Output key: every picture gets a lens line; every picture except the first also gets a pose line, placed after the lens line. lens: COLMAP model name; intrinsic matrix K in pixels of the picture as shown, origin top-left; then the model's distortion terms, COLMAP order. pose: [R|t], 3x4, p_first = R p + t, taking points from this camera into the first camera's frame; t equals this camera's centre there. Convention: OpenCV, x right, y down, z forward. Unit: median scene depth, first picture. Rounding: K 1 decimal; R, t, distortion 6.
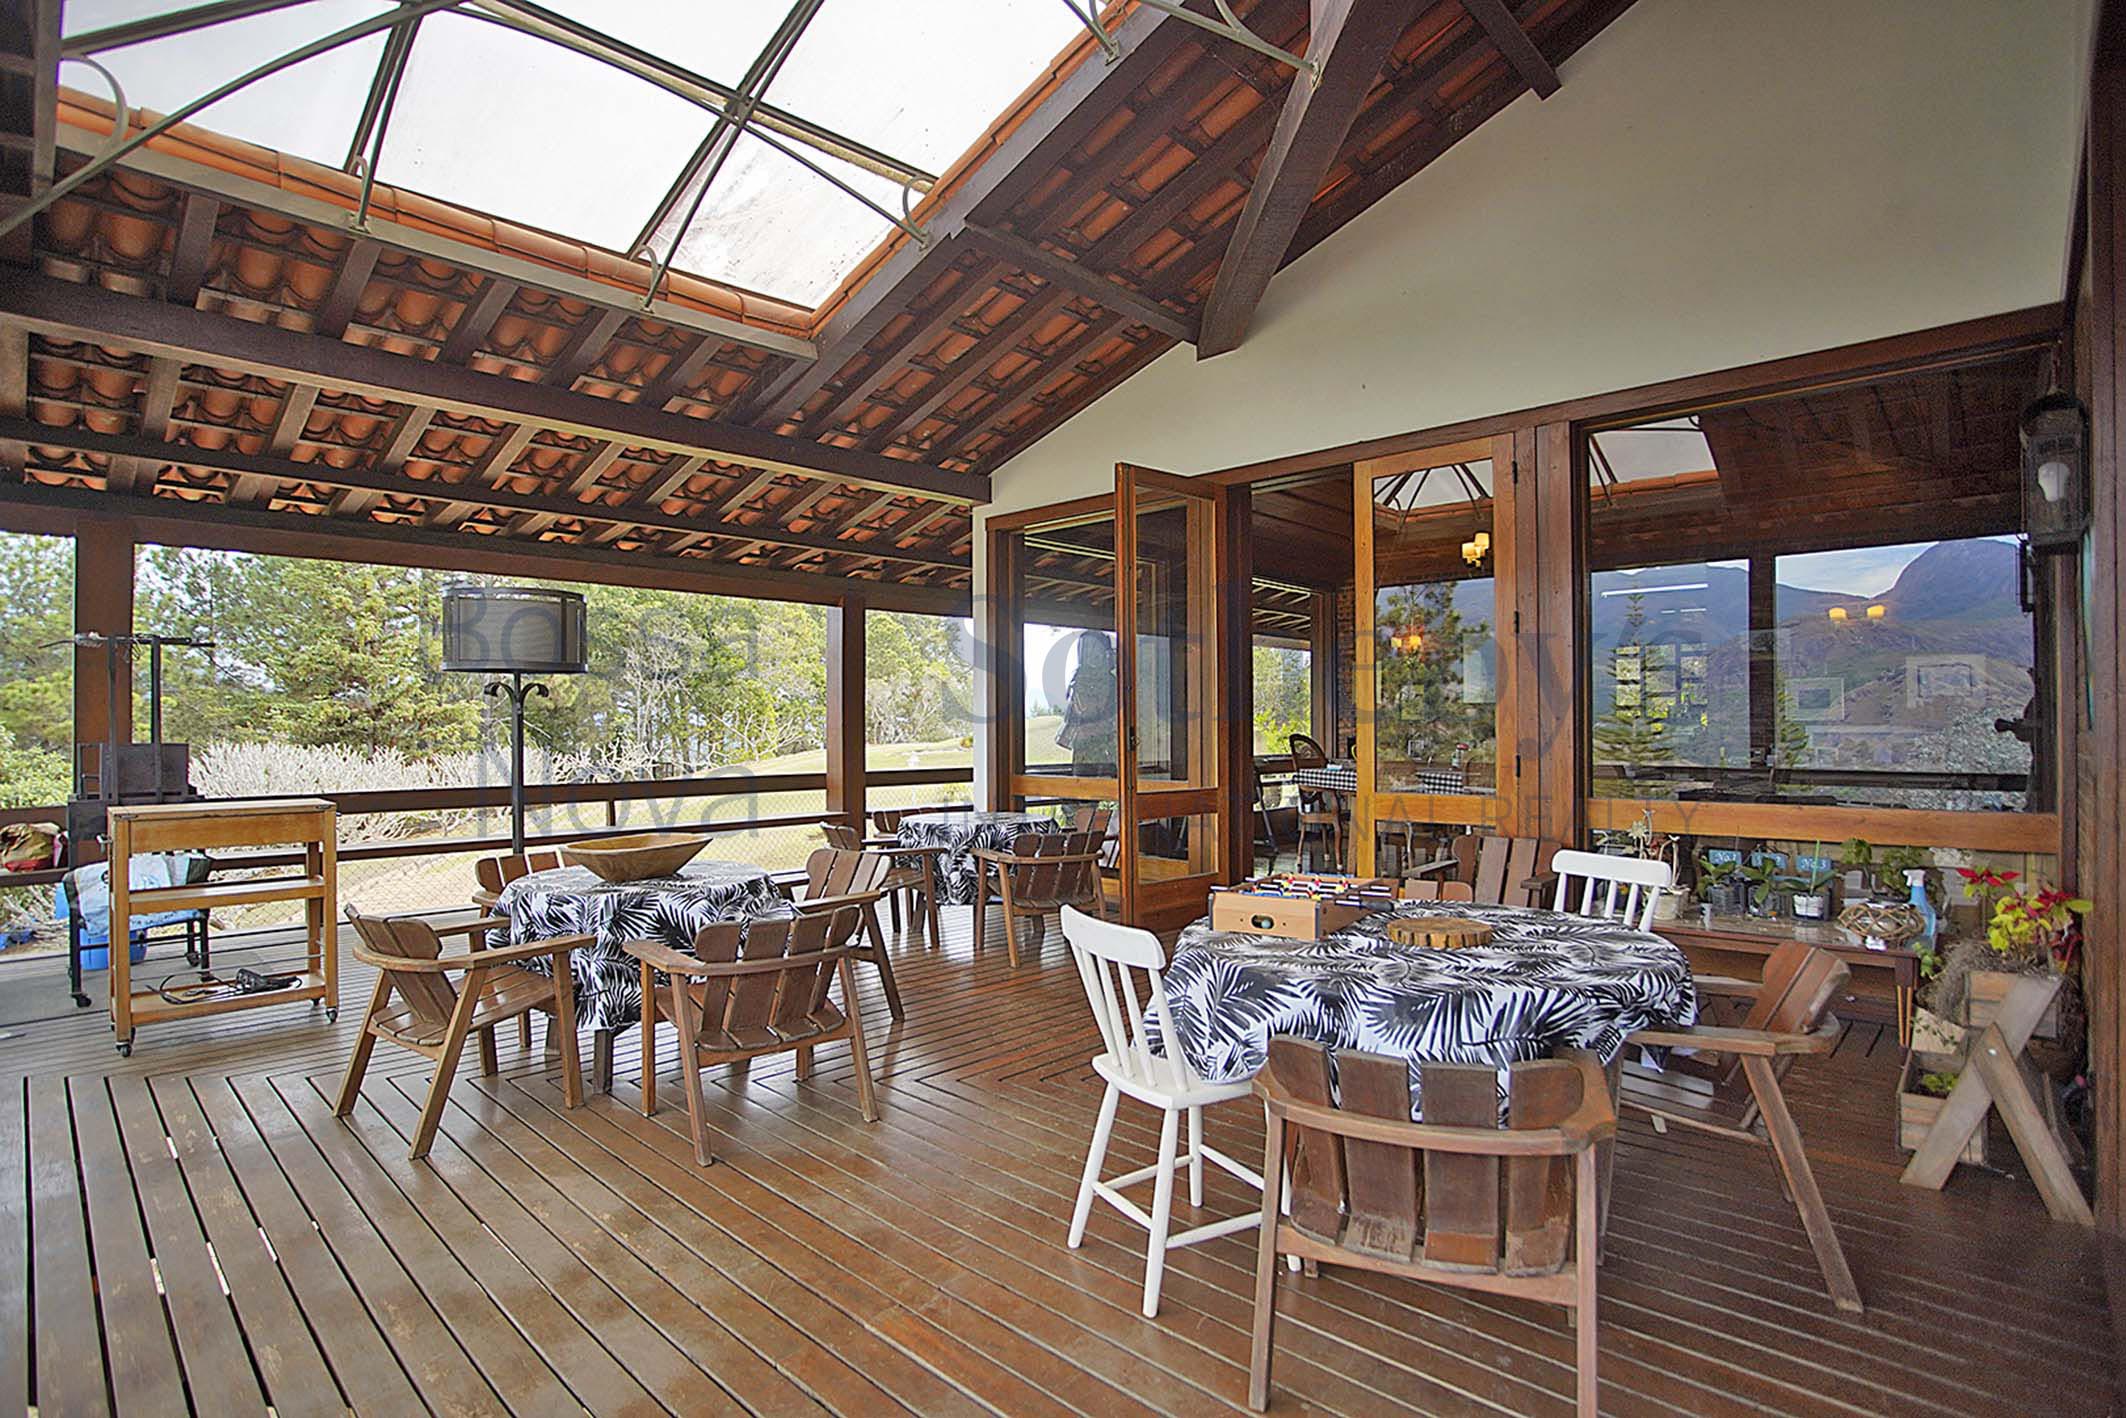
lens RADIAL K [[1035.9, 0, 1058.6], [0, 1035.9, 724.1], [0, 0, 1]] dist [-0.081257, 0.035225]
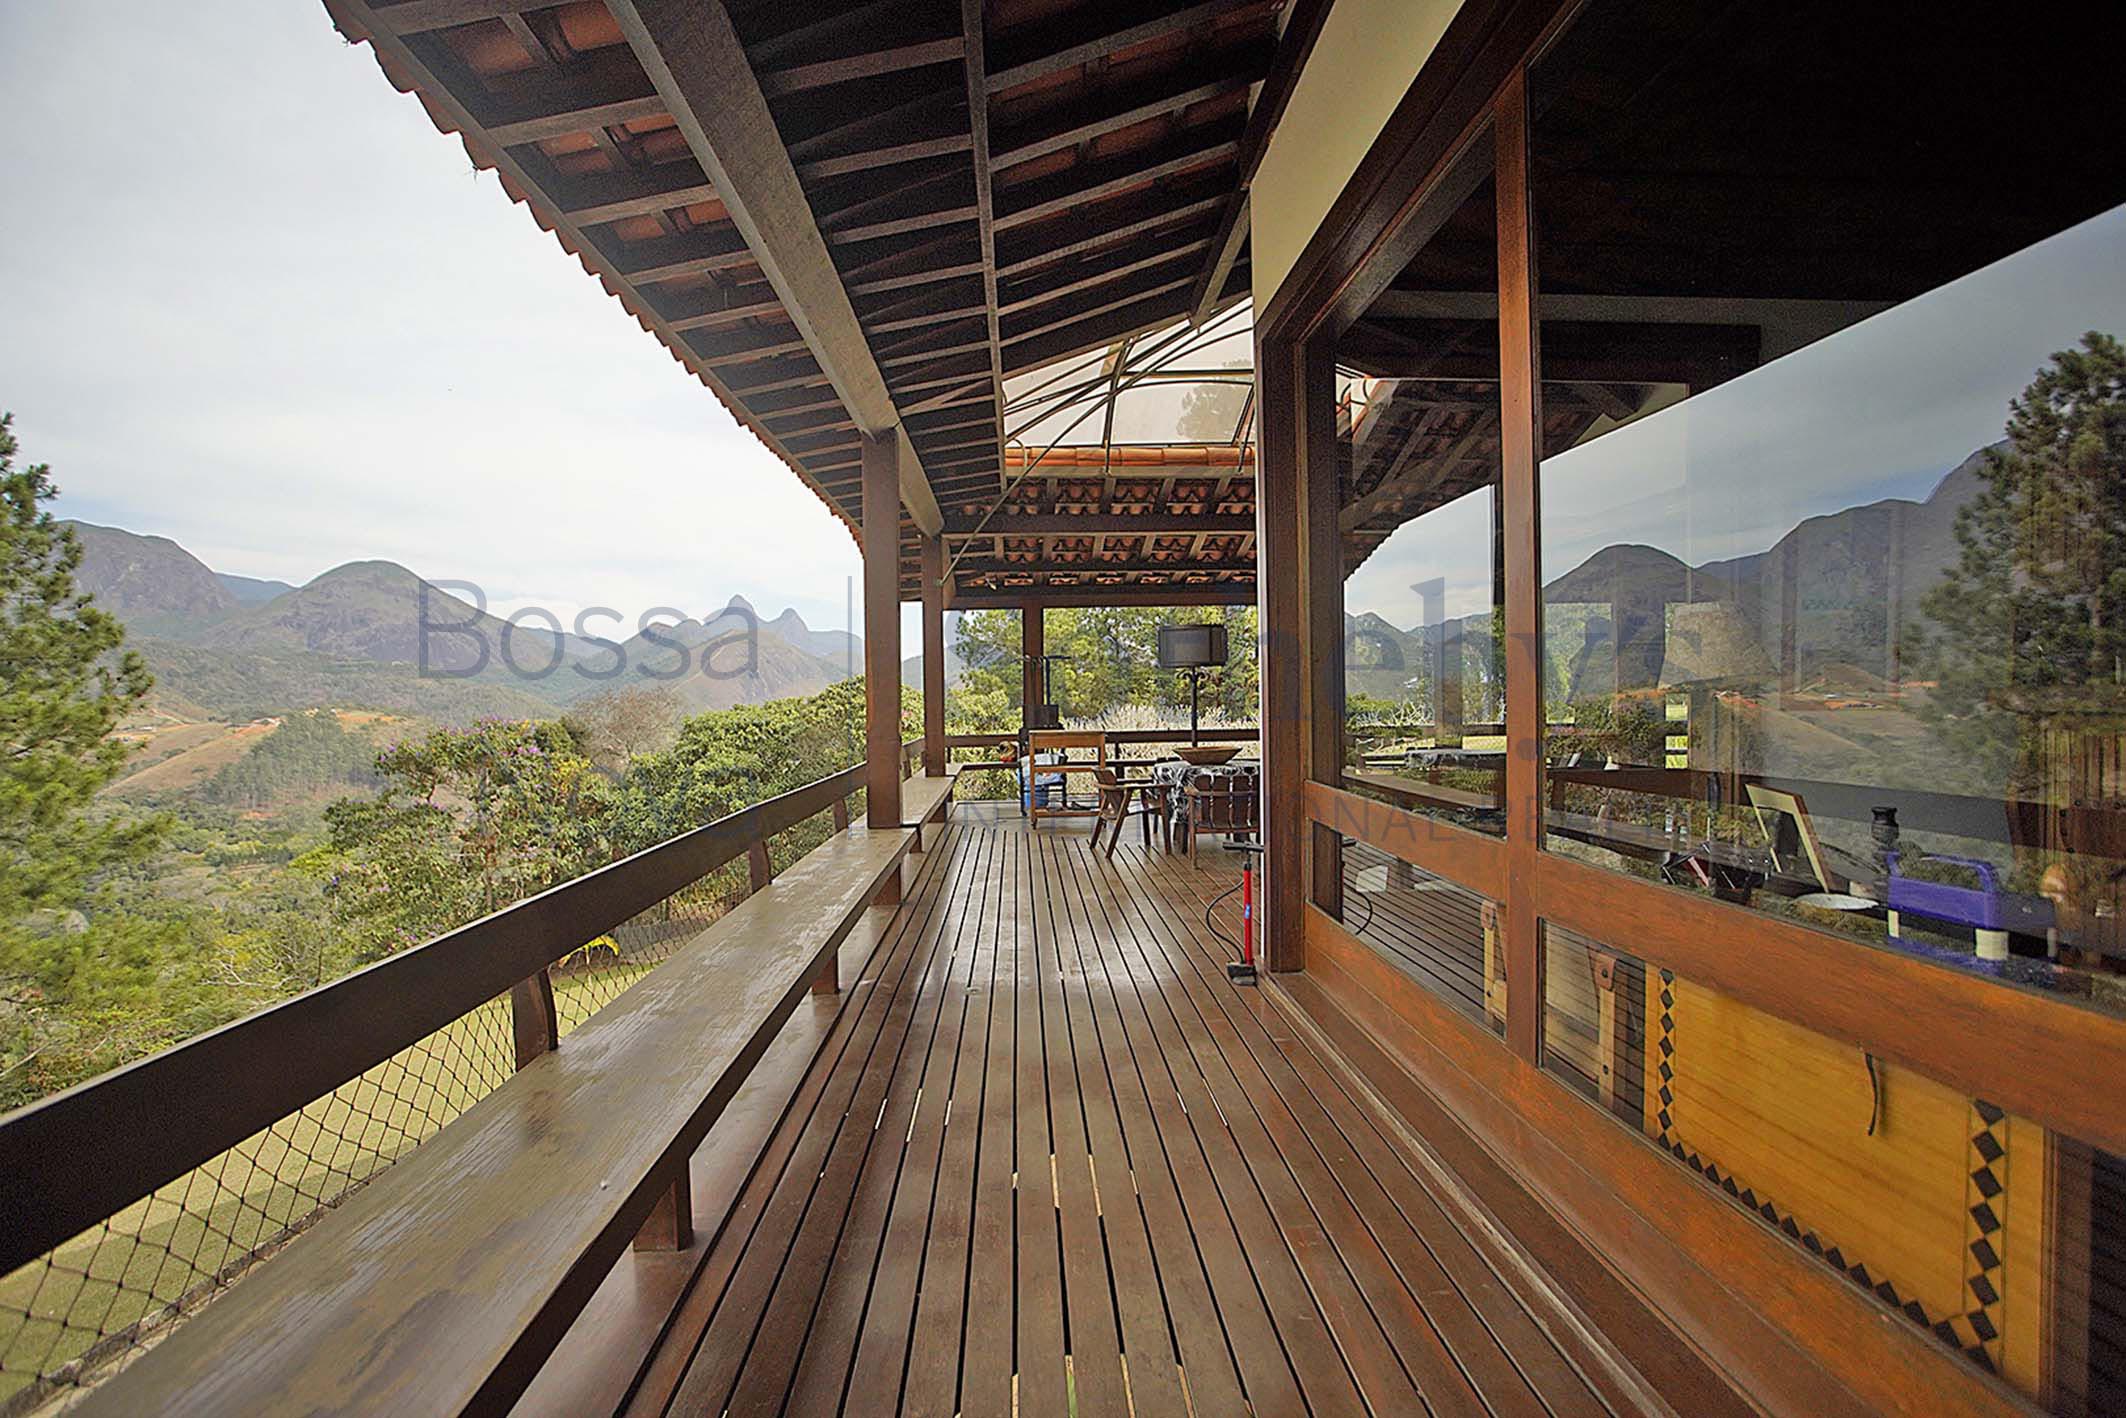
lens RADIAL K [[1035.9, 0, 1058.6], [0, 1035.9, 724.1], [0, 0, 1]] dist [-0.081257, 0.035225]
pose [[0.719406, 0.014516, -0.694438, 0.689117], [0.009886, 0.999466, 0.031133, -0.008813], [0.694519, -0.029263, 0.718879, -0.625264]]
